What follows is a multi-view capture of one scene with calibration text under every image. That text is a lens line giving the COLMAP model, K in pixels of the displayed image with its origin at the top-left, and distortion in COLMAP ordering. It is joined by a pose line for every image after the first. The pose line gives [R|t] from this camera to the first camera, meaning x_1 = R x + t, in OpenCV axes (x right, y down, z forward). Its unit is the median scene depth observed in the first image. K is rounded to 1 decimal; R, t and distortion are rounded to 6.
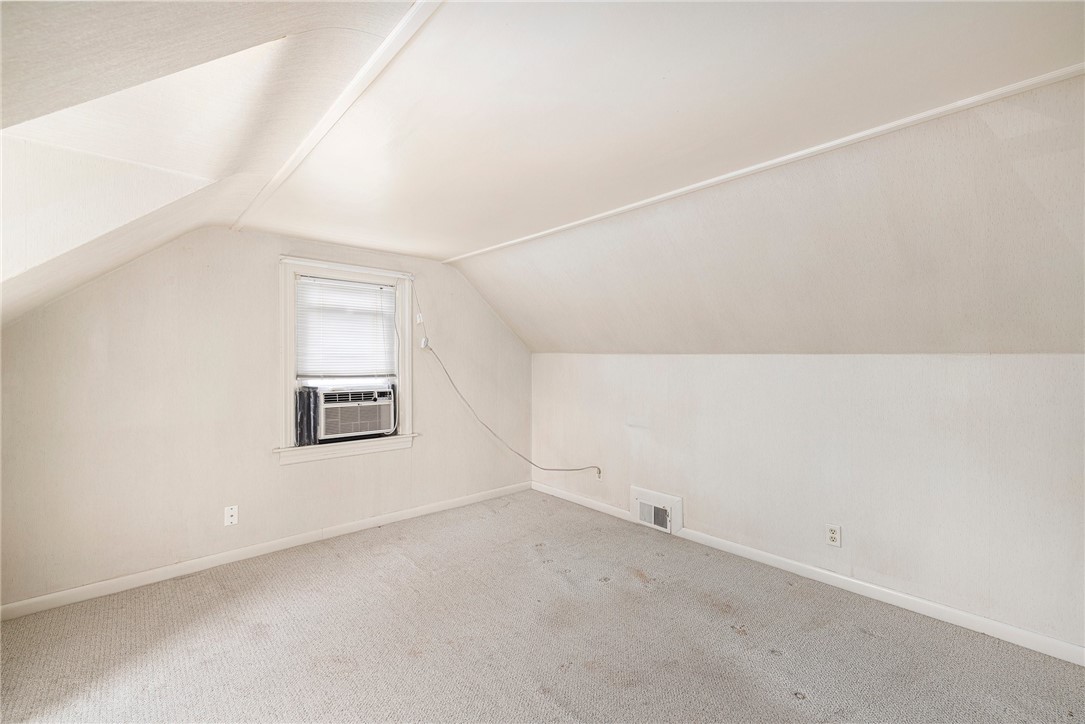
lens RADIAL K [[456.8, 0, 540.9], [0, 456.8, 359.6], [0, 0, 1]] dist [-0.003564, -0.000954]
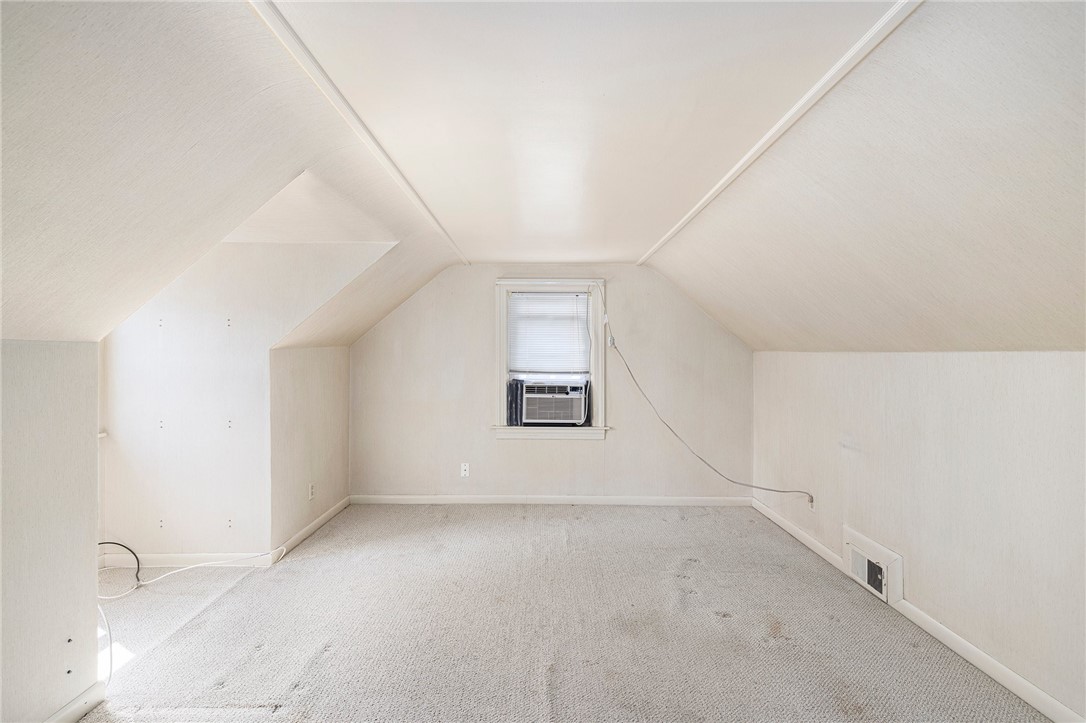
lens RADIAL K [[457.2, 0, 527.8], [0, 457.2, 355.1], [0, 0, 1]] dist [-0.003564, -0.000954]
pose [[0.731879, -0.002231, -0.681431, 0.353957], [-0.002472, 0.999979, -0.005929, -0.000957], [0.681430, 0.006024, 0.731859, 0.089955]]
